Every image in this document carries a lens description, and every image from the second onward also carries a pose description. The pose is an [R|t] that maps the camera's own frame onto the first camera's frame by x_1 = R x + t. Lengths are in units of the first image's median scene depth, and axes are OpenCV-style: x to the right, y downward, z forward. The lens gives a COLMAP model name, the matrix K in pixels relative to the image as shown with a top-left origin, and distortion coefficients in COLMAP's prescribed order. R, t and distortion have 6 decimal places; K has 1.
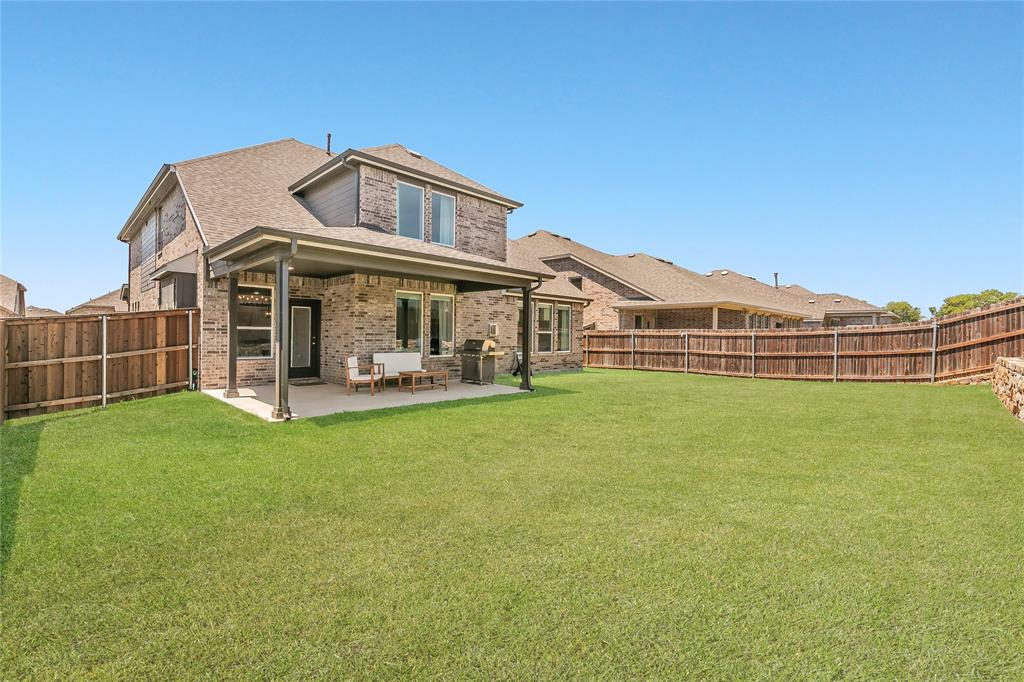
lens RADIAL K [[443.8, 0, 517.0], [0, 443.8, 333.9], [0, 0, 1]] dist [0.001804, -0.000724]
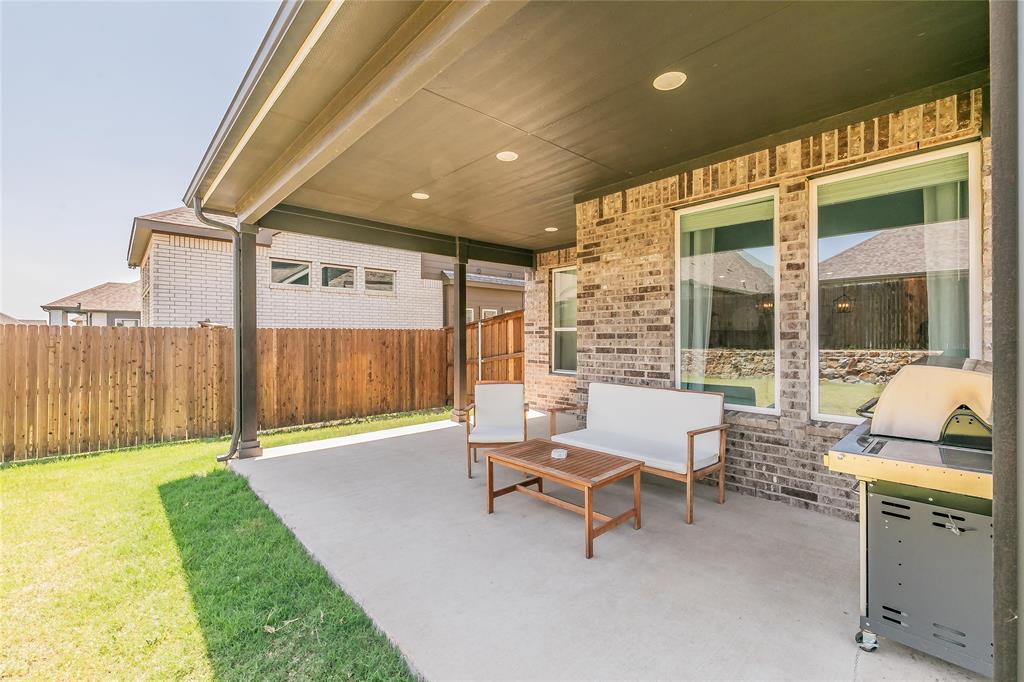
lens RADIAL K [[443.8, 0, 511.4], [0, 443.8, 343.1], [0, 0, 1]] dist [0.001804, -0.000724]
pose [[-0.072495, -0.001355, -0.997368, 0.095738], [-0.010882, 0.999941, -0.000567, 0.008810], [0.997309, 0.010813, -0.072506, 0.940699]]
